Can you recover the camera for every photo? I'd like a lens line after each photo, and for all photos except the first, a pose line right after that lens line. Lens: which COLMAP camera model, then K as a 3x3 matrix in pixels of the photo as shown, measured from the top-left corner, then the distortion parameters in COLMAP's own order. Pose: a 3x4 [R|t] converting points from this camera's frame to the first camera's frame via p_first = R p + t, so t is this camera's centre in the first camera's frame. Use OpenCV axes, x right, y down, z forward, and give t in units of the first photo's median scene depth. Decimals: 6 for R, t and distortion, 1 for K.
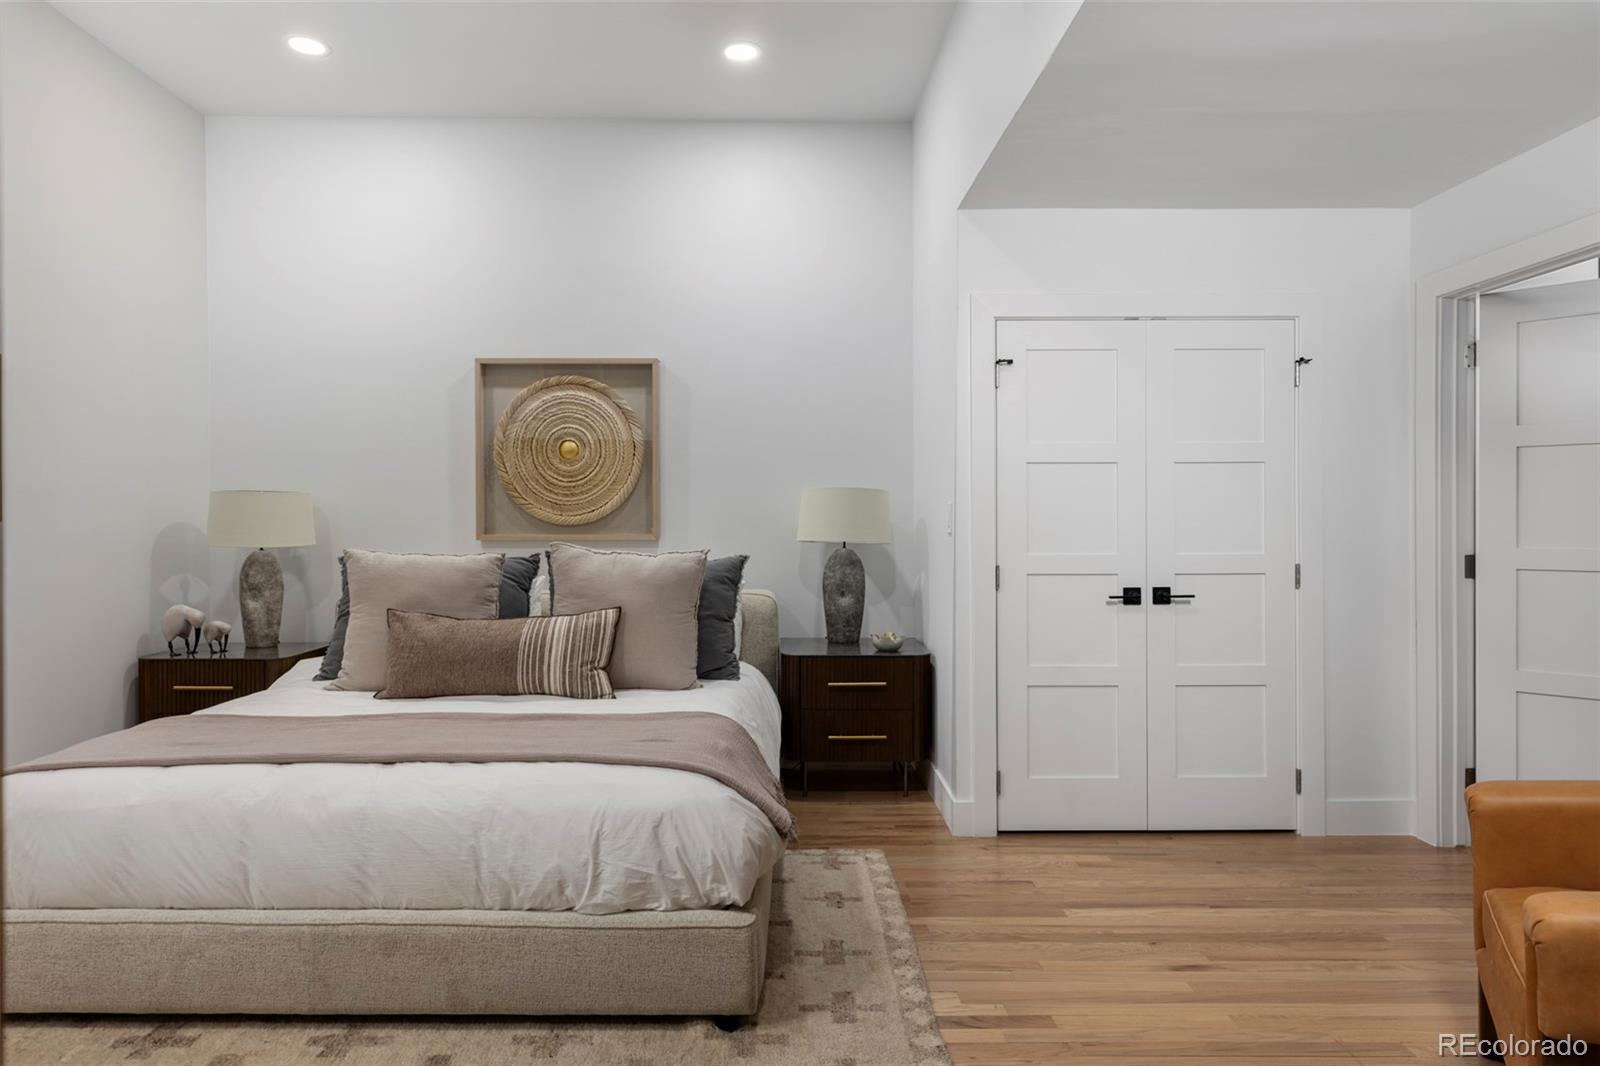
lens RADIAL K [[977.8, 0, 800.0], [0, 977.8, 533.0], [0, 0, 1]] dist [0.001356, 0.000155]
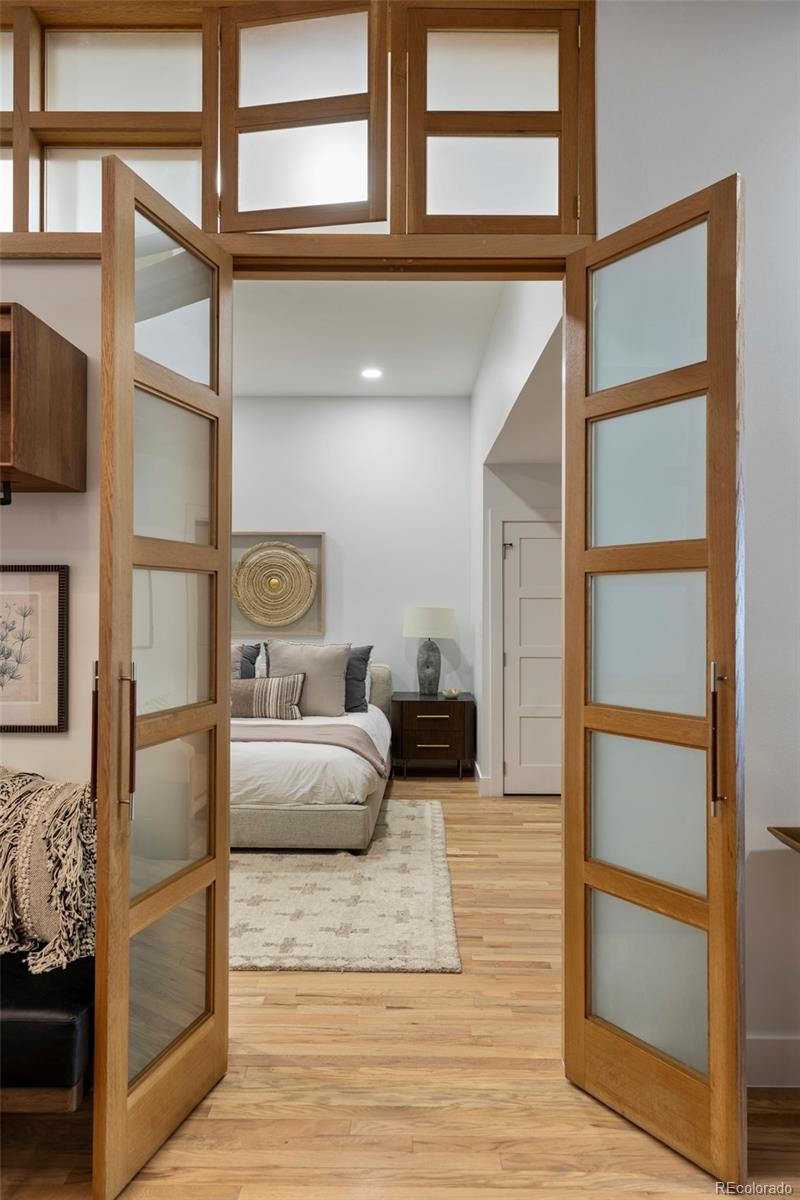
lens RADIAL K [[897.0, 0, 400.0], [0, 897.0, 600.0], [0, 0, 1]] dist [-0.000369, -0.000731]
pose [[0.998377, 0.002464, -0.056893, 0.094462], [-0.003095, 0.999935, -0.011016, -0.045280], [0.056862, 0.011175, 0.998320, -0.694547]]
